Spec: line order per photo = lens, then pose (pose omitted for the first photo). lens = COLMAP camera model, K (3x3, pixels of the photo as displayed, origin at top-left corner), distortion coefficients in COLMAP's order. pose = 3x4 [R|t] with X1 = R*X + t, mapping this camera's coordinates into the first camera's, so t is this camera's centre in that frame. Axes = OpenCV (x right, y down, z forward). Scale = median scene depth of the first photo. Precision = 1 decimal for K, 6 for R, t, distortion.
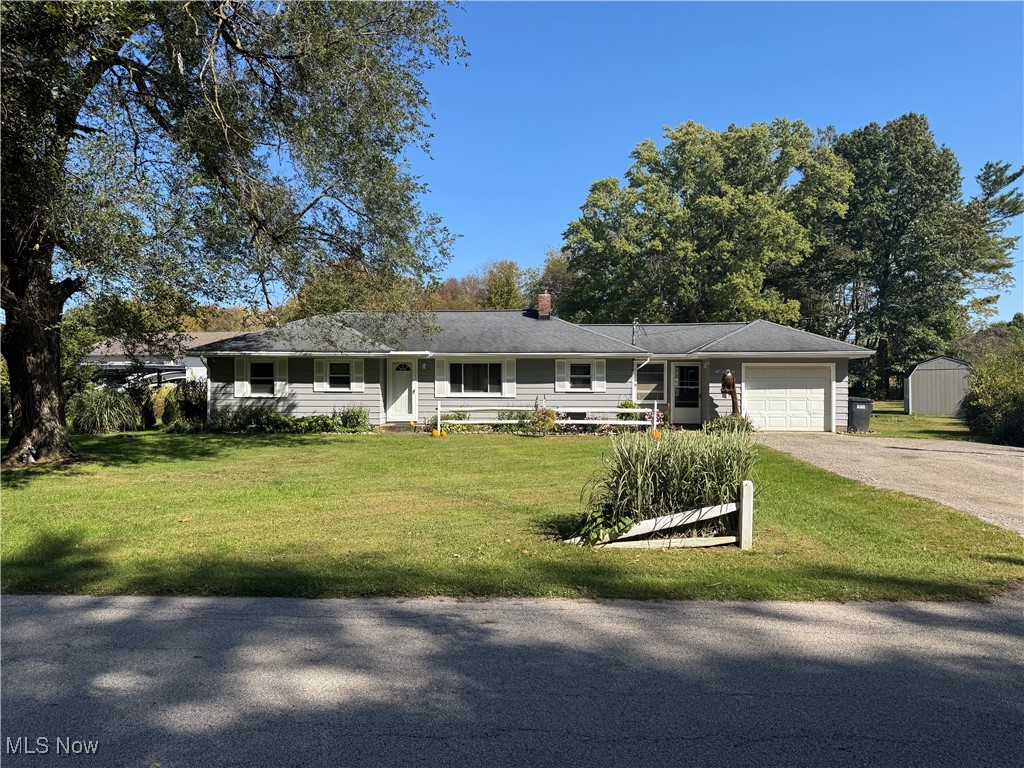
lens RADIAL K [[738.8, 0, 520.5], [0, 738.8, 378.7], [0, 0, 1]] dist [0.012137, -0.002077]
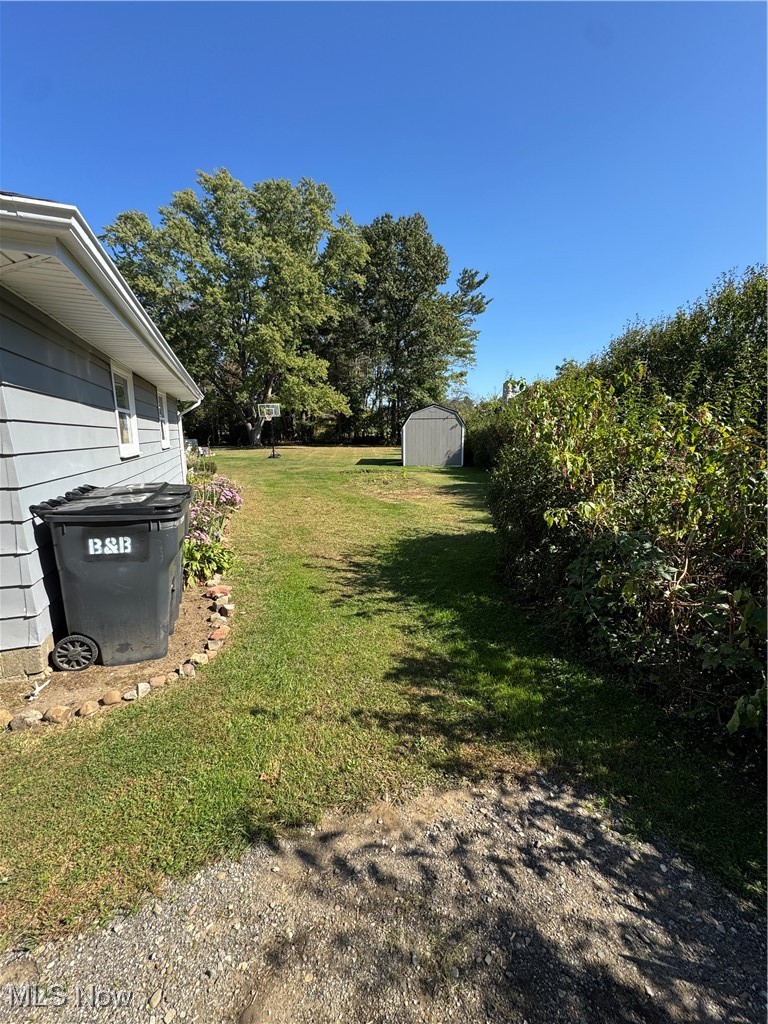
lens RADIAL K [[408.9, 0, 389.1], [0, 408.9, 509.5], [0, 0, 1]] dist [0.009913, -0.000063]
pose [[0.913747, -0.070160, 0.400180, 0.169430], [-0.007751, 0.981787, 0.189826, 0.002147], [-0.406210, -0.176554, 0.896561, 0.303128]]
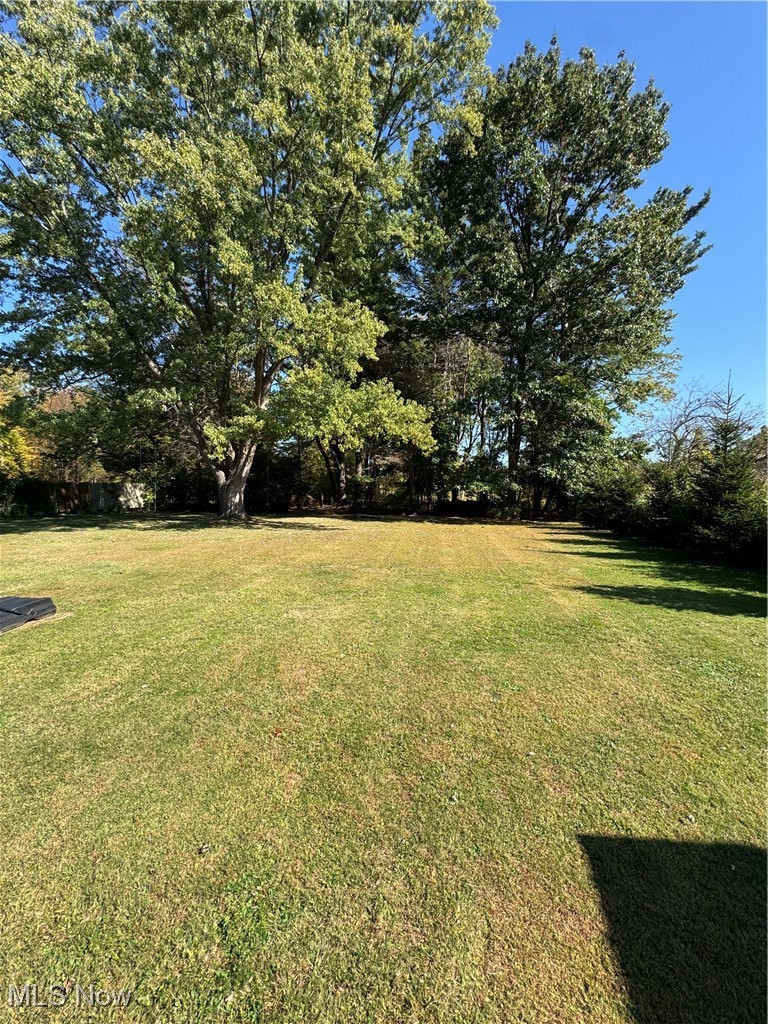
lens RADIAL K [[408.9, 0, 383.5], [0, 408.9, 511.6], [0, 0, 1]] dist [0.009913, -0.000063]
pose [[0.977688, 0.006607, 0.209956, 0.288336], [-0.017104, 0.998691, 0.048215, 0.006209], [-0.209363, -0.050730, 0.976521, 0.656838]]
